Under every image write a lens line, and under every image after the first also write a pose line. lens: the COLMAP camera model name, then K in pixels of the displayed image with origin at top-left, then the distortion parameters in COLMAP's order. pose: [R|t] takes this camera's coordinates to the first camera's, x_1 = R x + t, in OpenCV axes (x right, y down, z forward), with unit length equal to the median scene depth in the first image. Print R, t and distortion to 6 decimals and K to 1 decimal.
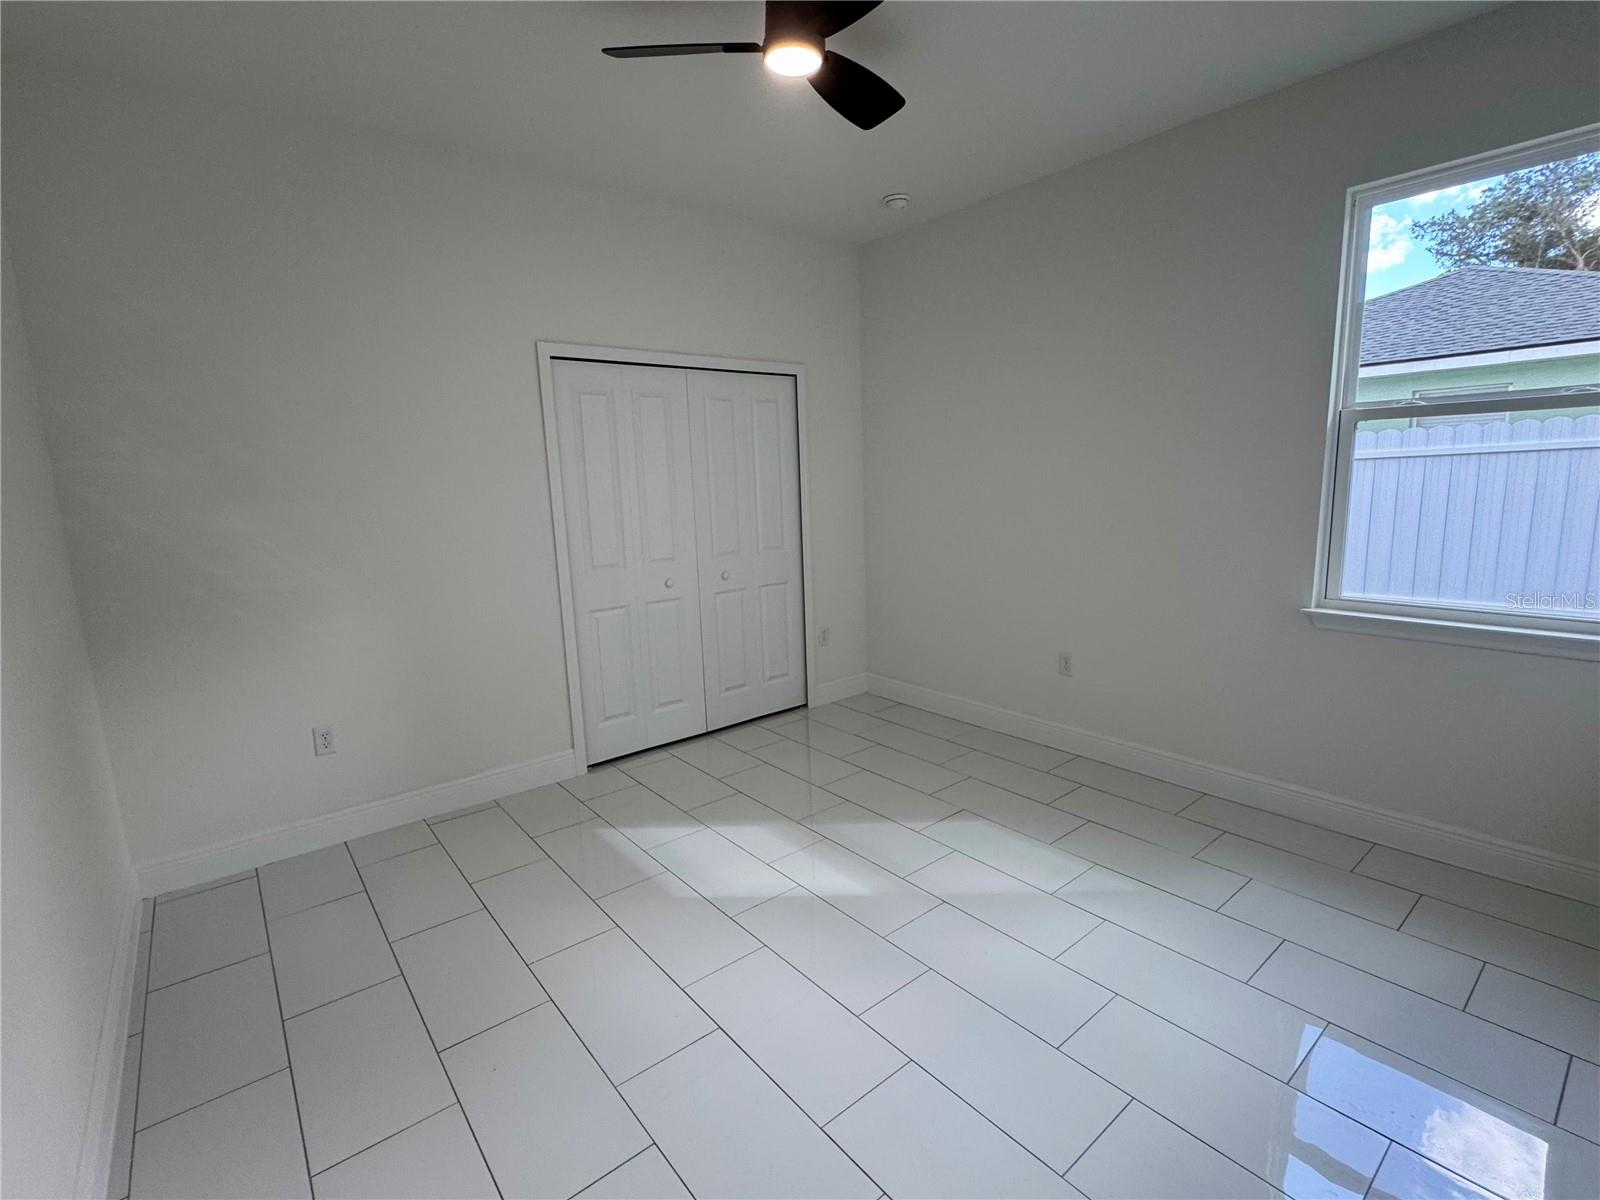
lens RADIAL K [[740.2, 0, 800.0], [0, 740.2, 600.0], [0, 0, 1]] dist [-0.000969, -0.000259]
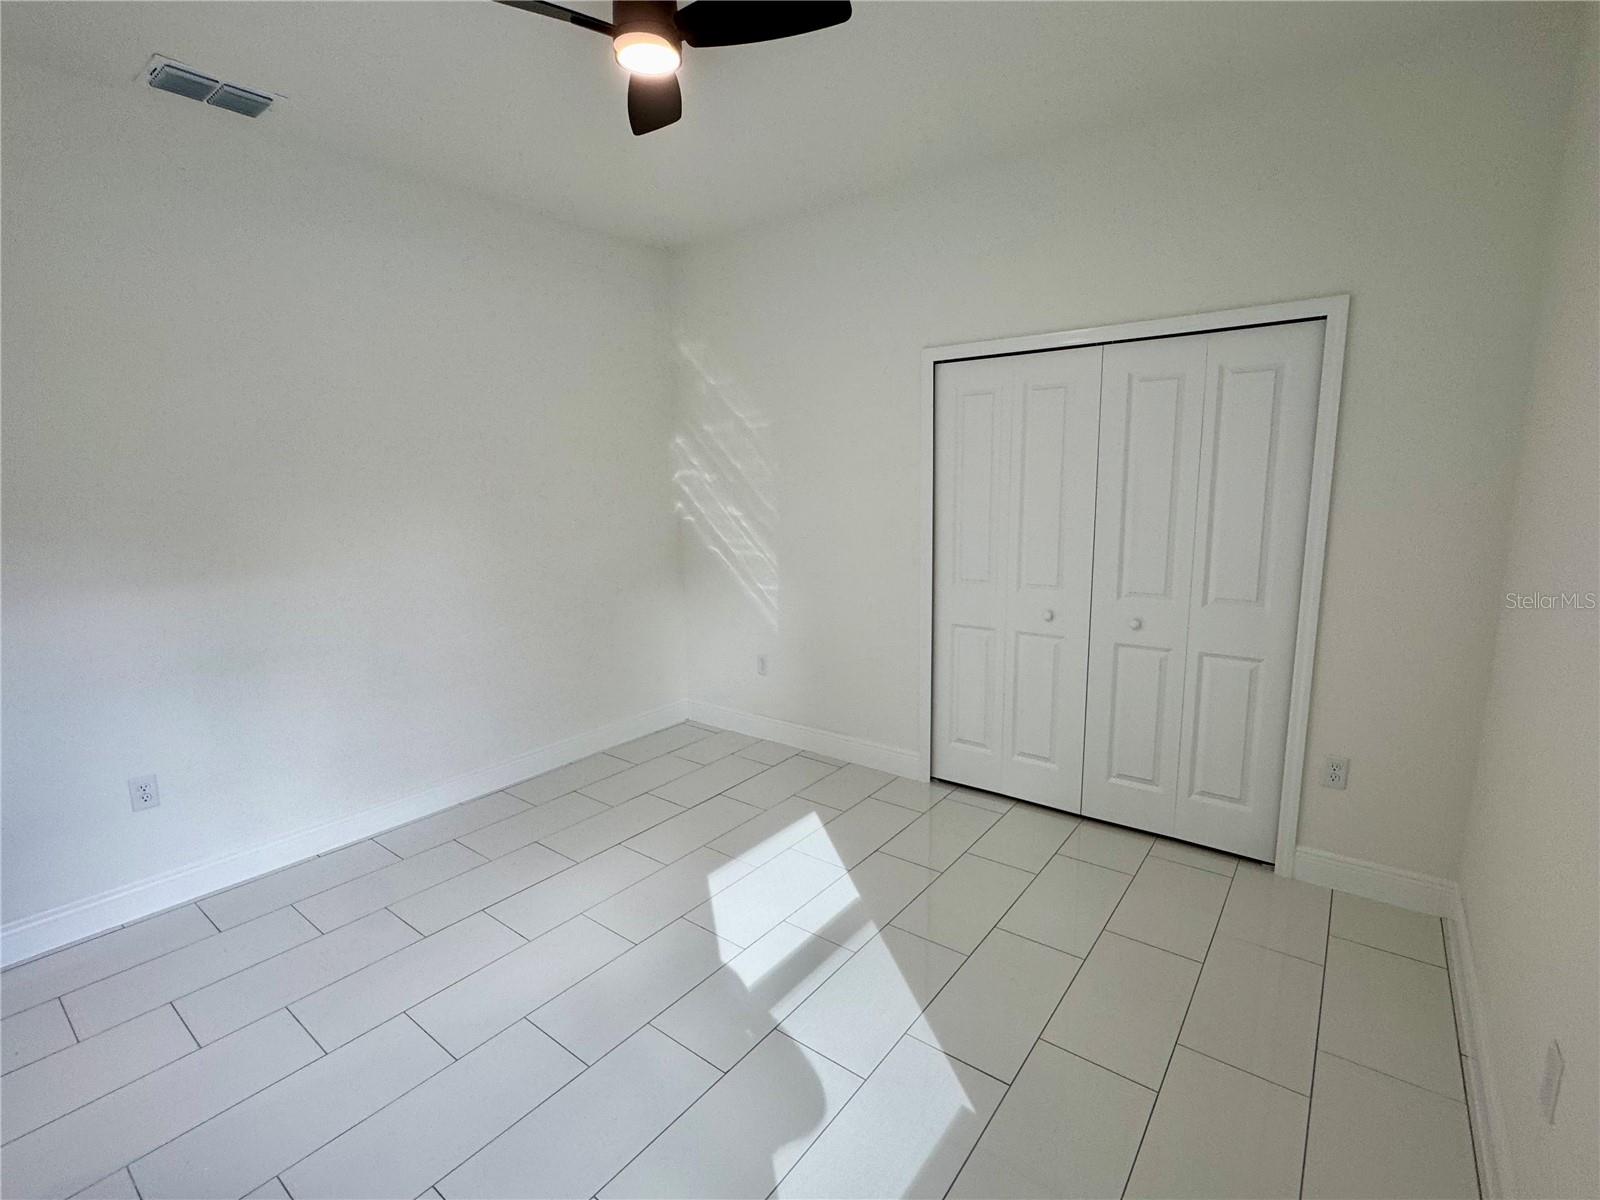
lens RADIAL K [[740.2, 0, 800.0], [0, 740.2, 600.0], [0, 0, 1]] dist [-0.000969, -0.000259]
pose [[0.224720, 0.187313, -0.956250, 0.539880], [-0.153205, 0.975936, 0.155166, -0.124369], [0.962304, 0.111633, 0.248010, 0.527882]]
